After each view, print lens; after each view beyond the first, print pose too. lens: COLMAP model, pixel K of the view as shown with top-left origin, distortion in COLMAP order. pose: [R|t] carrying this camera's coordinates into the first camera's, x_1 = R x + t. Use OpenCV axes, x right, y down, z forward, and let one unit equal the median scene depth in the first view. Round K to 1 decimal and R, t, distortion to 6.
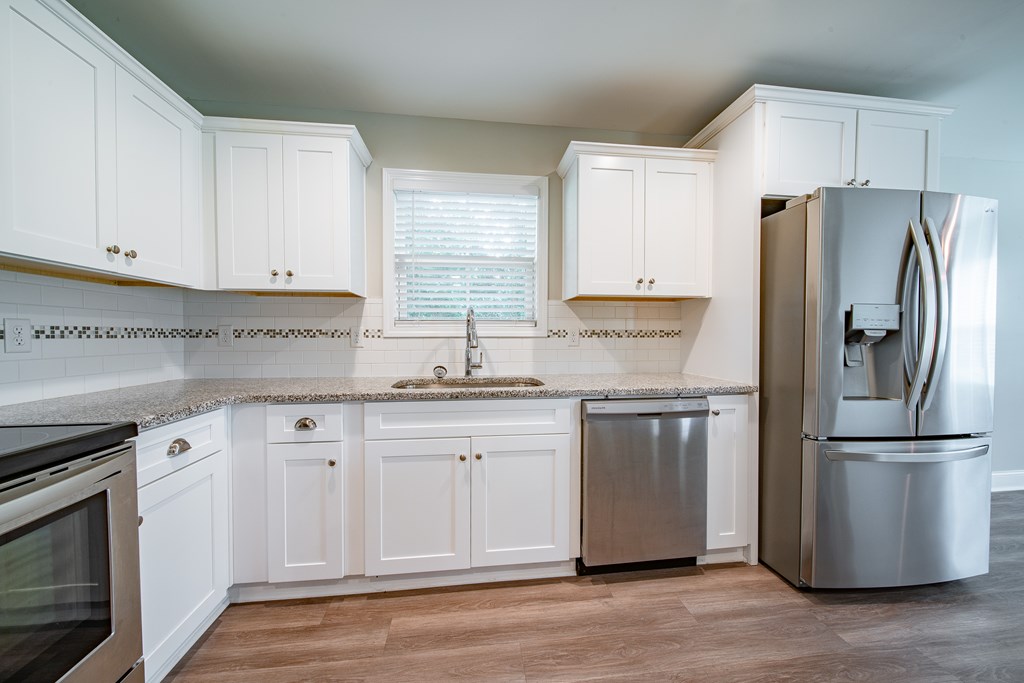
lens RADIAL K [[362.3, 0, 510.1], [0, 362.3, 342.5], [0, 0, 1]] dist [0.000361, -0.001085]
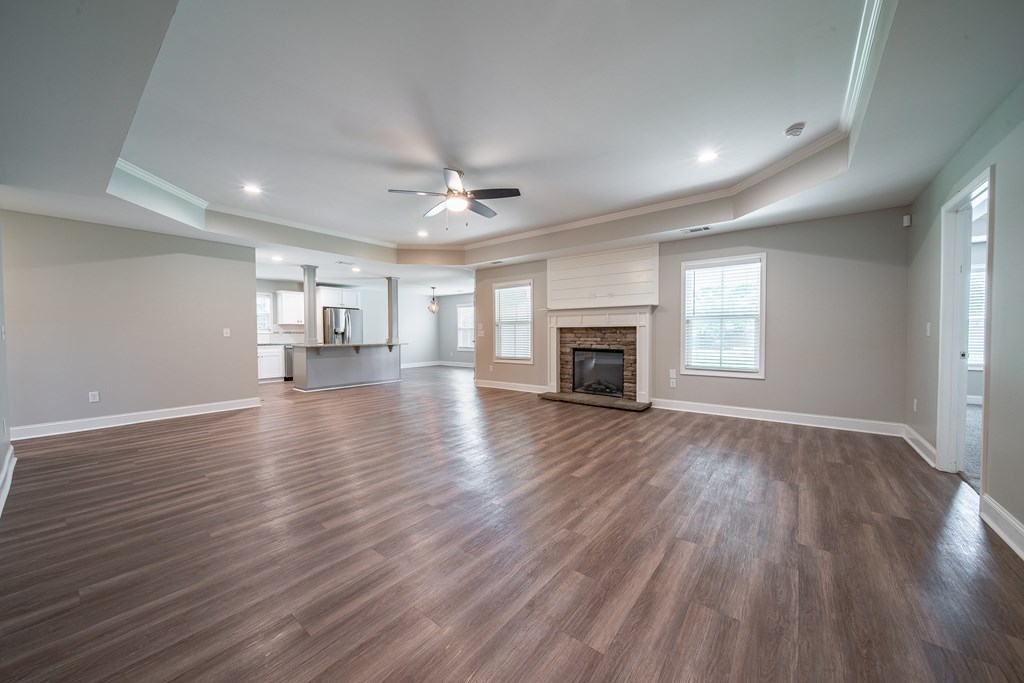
lens RADIAL K [[362.3, 0, 510.2], [0, 362.3, 341.6], [0, 0, 1]] dist [0.000361, -0.001085]
pose [[0.708383, -0.019143, 0.705568, -1.177859], [0.020108, 0.999774, 0.006937, 0.133157], [-0.705542, 0.009274, 0.708608, -4.980531]]
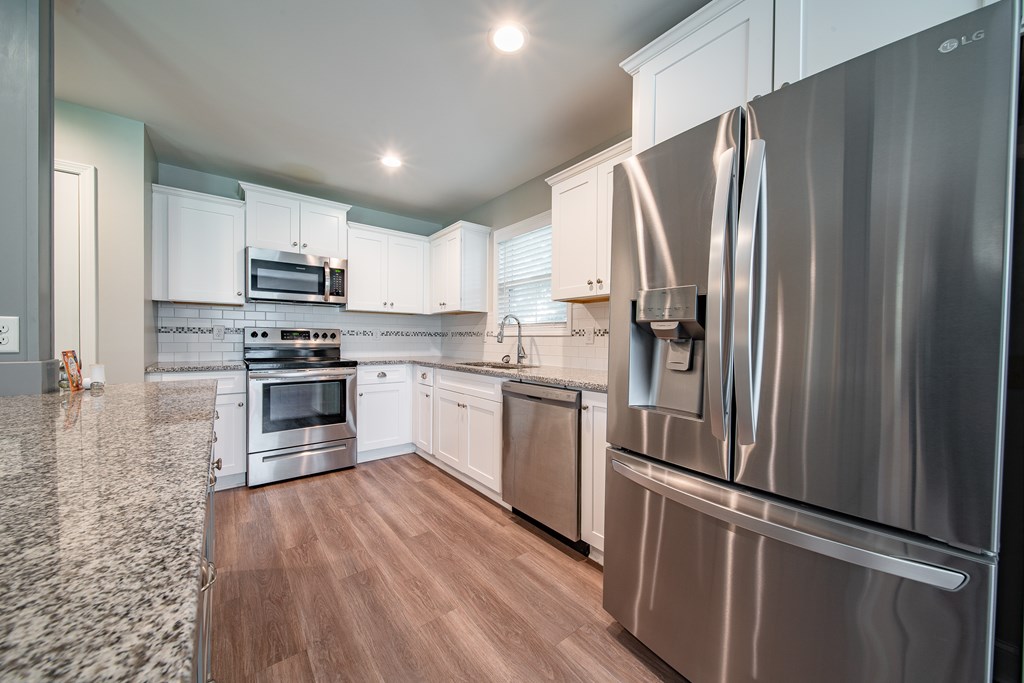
lens RADIAL K [[362.3, 0, 507.7], [0, 362.3, 343.4], [0, 0, 1]] dist [0.000361, -0.001085]
pose [[0.514925, 0.014296, -0.857116, 1.384233], [-0.025351, 0.999678, 0.001443, 0.017766], [0.856861, 0.020986, 0.515121, 0.292787]]
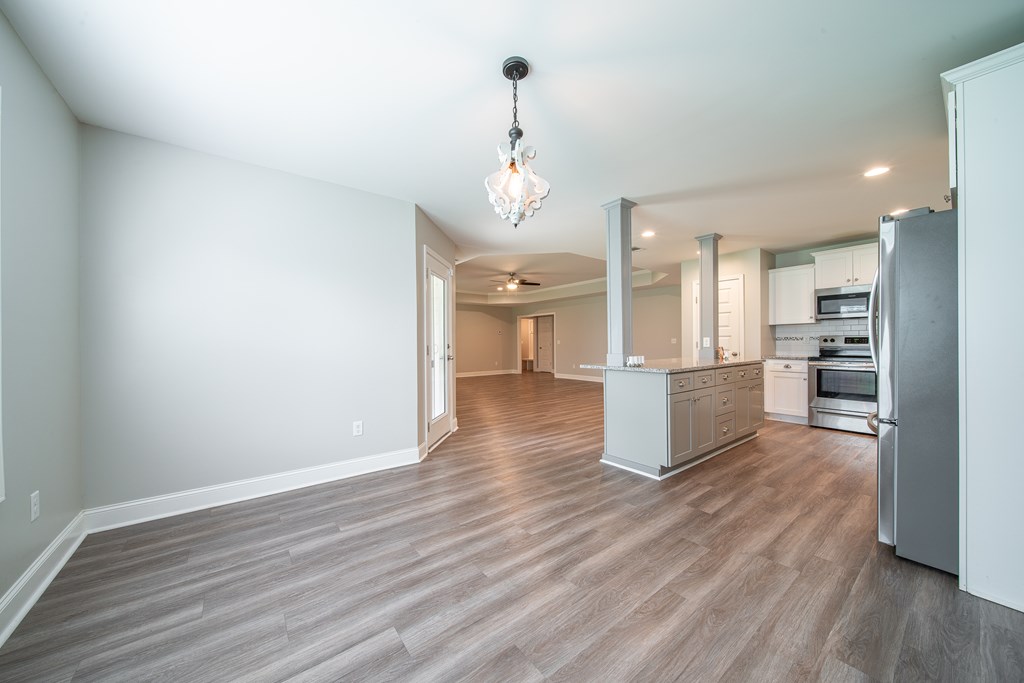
lens RADIAL K [[362.3, 0, 507.3], [0, 362.3, 343.3], [0, 0, 1]] dist [0.000361, -0.001085]
pose [[-0.860464, 0.002421, -0.509506, 2.937911], [-0.006712, 0.999848, 0.016088, -0.000429], [0.509467, 0.017263, -0.860317, 1.384796]]
